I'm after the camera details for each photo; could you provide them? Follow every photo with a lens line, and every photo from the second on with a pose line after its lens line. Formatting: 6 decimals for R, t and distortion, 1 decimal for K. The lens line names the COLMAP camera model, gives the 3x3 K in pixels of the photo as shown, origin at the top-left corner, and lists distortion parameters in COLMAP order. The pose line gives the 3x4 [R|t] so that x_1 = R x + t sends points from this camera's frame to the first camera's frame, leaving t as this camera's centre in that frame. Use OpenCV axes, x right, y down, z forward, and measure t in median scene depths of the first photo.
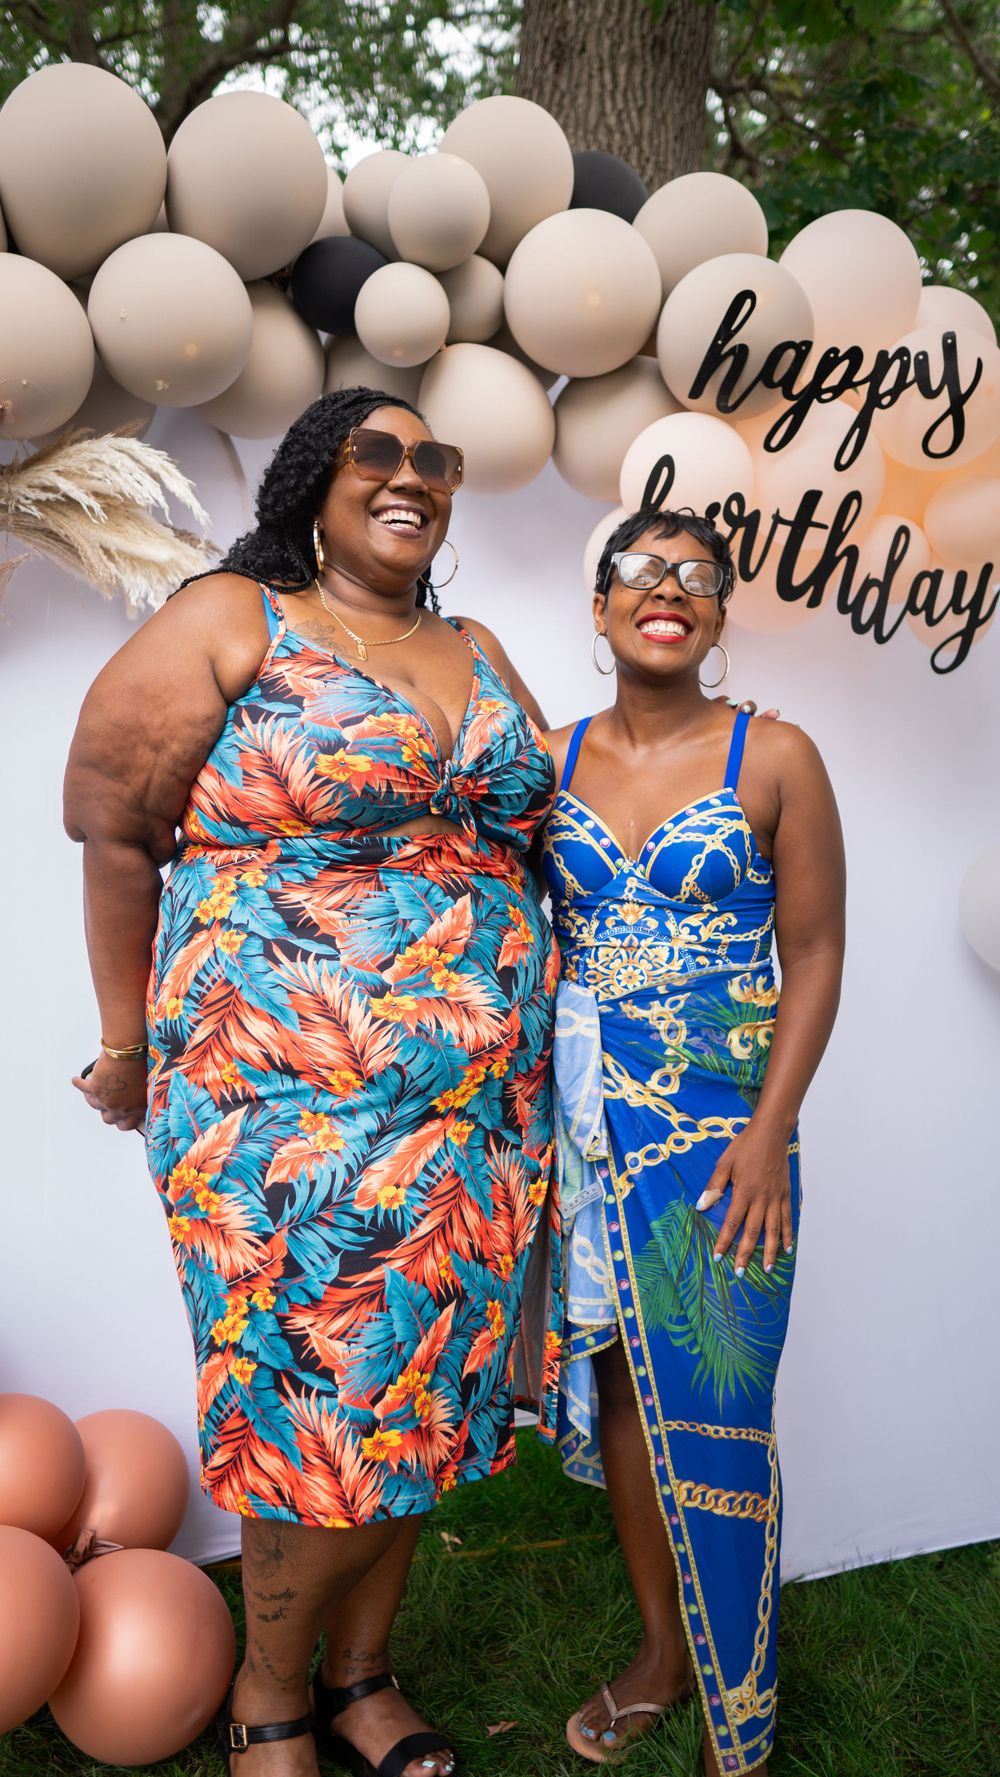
lens RADIAL K [[1256.3, 0, 491.0], [0, 1256.3, 896.3], [0, 0, 1]] dist [-0.060752, 0.012601]
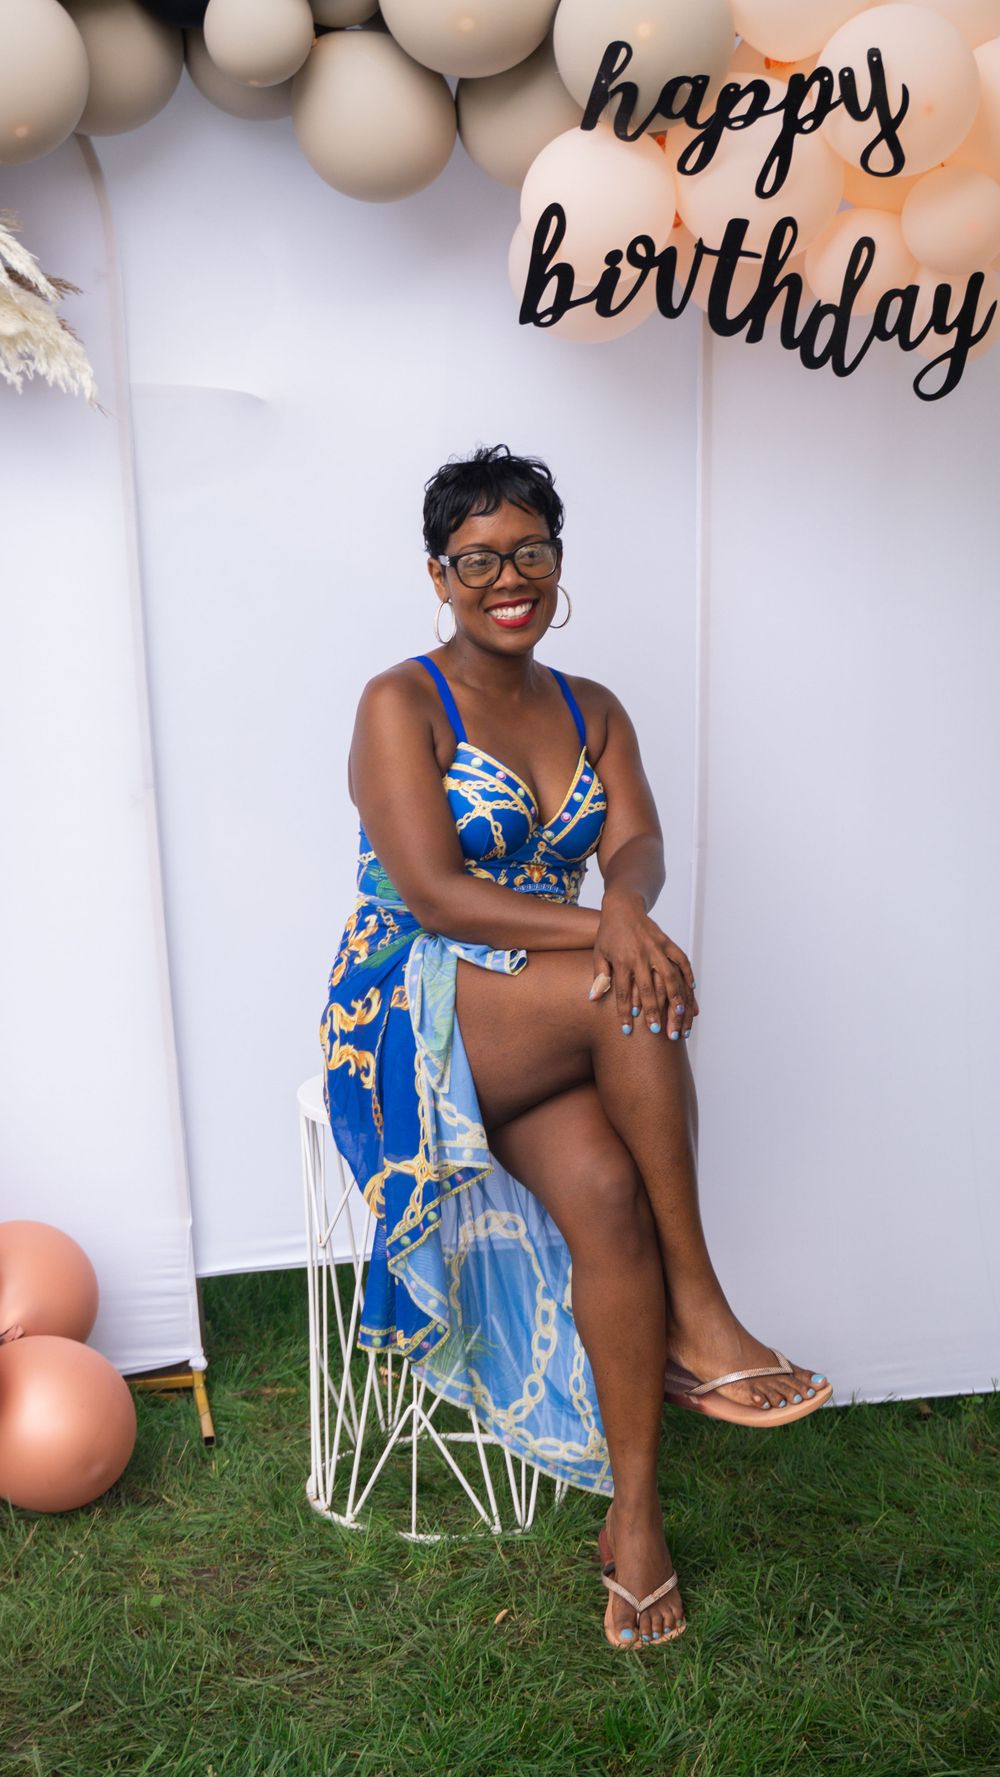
lens RADIAL K [[2902.8, 0, 503.5], [0, 2902.8, 888.6], [0, 0, 1]] dist [-0.025201, 0.000000]
pose [[0.992102, 0.000026, -0.125431, 0.350065], [0.028362, 0.974055, 0.224528, -0.330117], [0.122183, -0.226312, 0.966361, -1.064665]]
